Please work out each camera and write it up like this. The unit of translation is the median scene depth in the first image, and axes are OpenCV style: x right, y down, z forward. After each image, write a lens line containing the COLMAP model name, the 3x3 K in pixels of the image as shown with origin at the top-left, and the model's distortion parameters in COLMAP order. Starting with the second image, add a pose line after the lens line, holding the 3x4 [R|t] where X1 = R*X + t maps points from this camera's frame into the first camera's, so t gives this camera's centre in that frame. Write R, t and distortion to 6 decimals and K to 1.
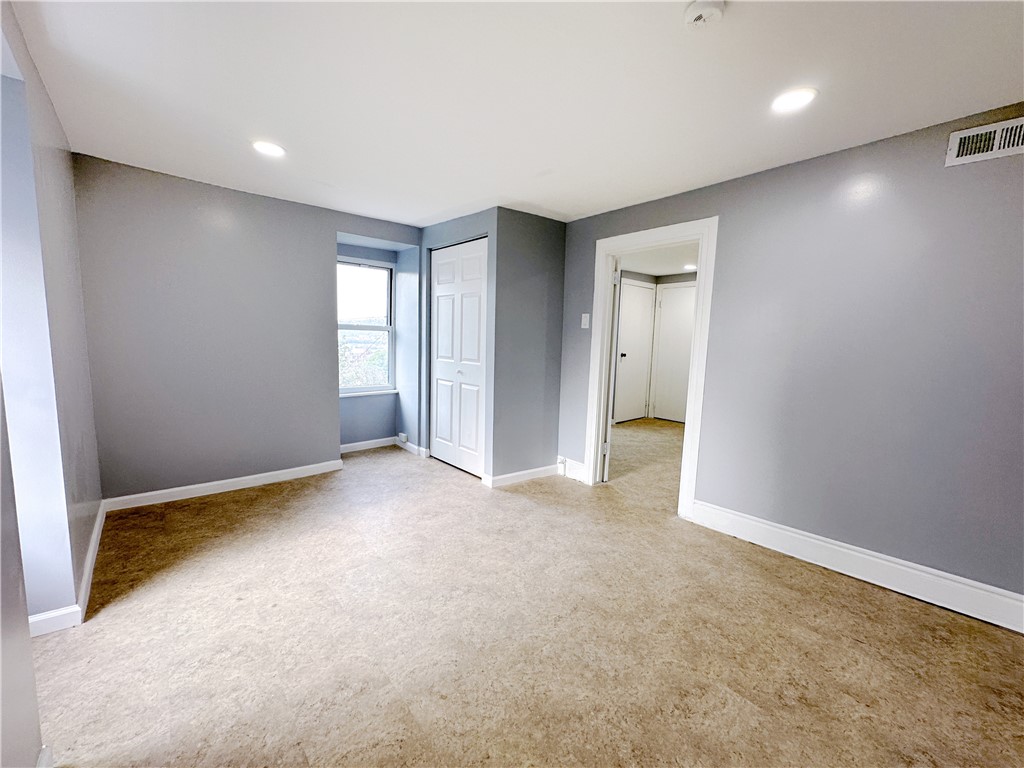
lens RADIAL K [[408.2, 0, 512.6], [0, 408.2, 383.1], [0, 0, 1]] dist [0.000388, 0.000208]
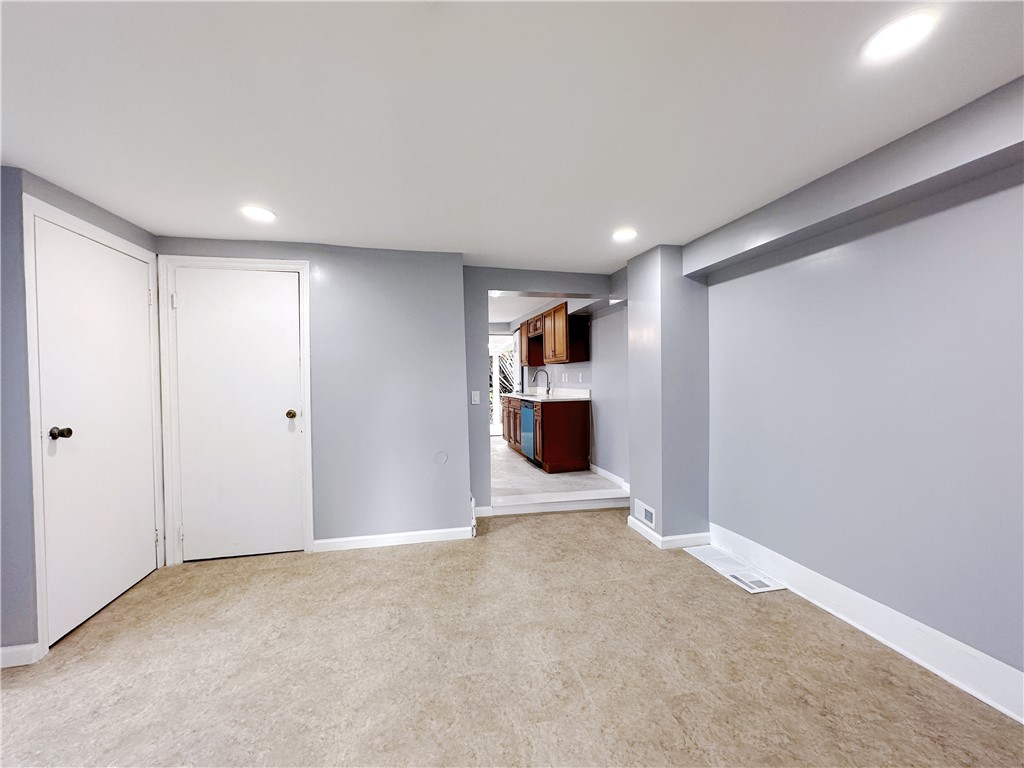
lens RADIAL K [[408.2, 0, 512.6], [0, 408.2, 383.1], [0, 0, 1]] dist [0.000388, 0.000208]
pose [[0.466130, -0.055998, 0.882942, 0.267831], [0.133892, 0.990965, -0.007837, -0.100251], [-0.874526, 0.121872, 0.469416, 0.913777]]
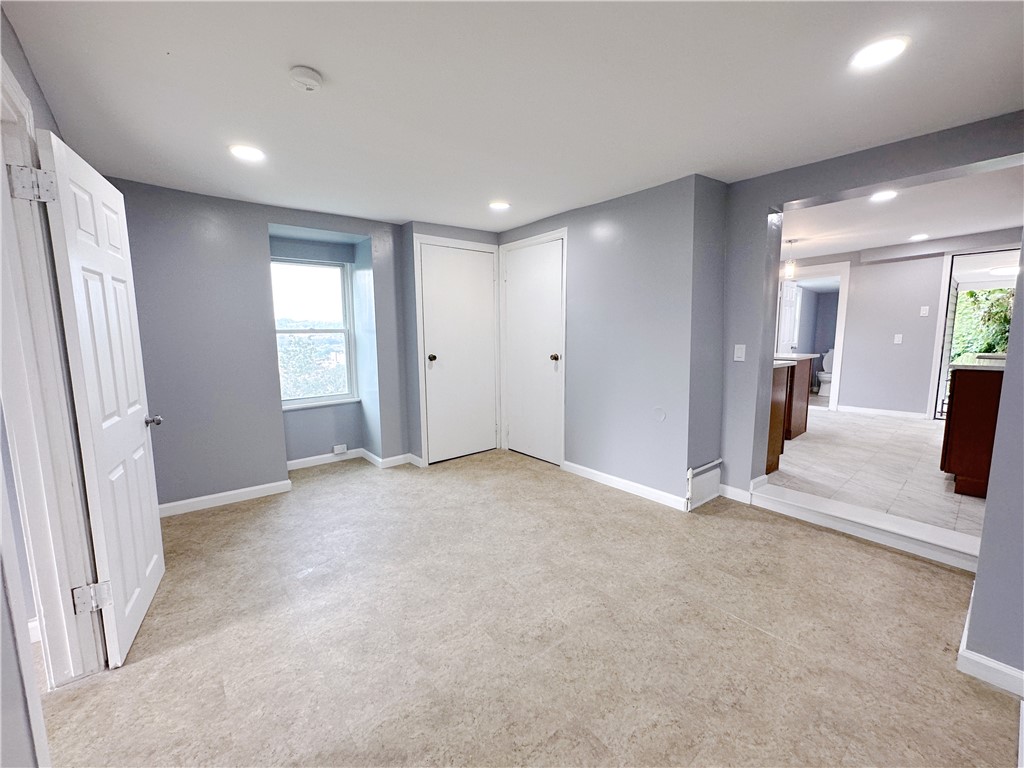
lens RADIAL K [[424.1, 0, 512.0], [0, 424.1, 384.0], [0, 0, 1]] dist [-0.000238, 0.000114]
pose [[0.998631, -0.044974, -0.026709, 0.720184], [0.045075, 0.998979, 0.003190, -0.043119], [0.026538, -0.004390, 0.999638, 0.612122]]
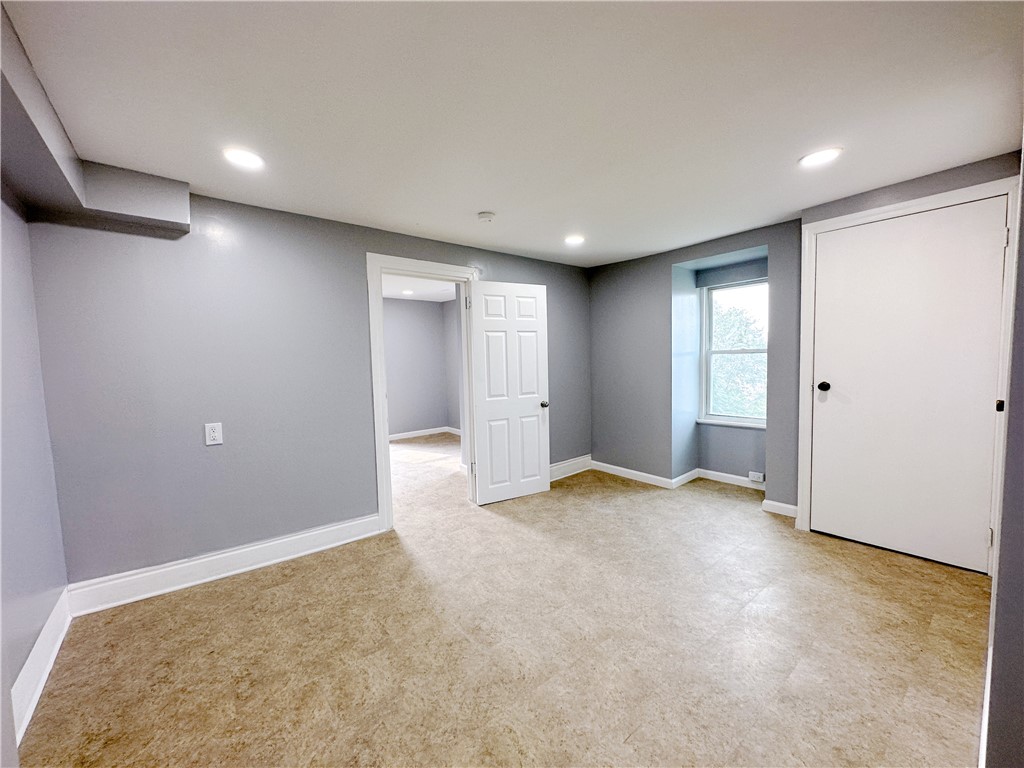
lens RADIAL K [[408.2, 0, 512.6], [0, 408.2, 383.1], [0, 0, 1]] dist [0.000388, 0.000208]
pose [[-0.026395, 0.020238, -0.999447, 1.295342], [-0.096346, 0.995089, 0.022694, -0.086900], [0.994998, 0.096892, -0.024315, 1.168965]]
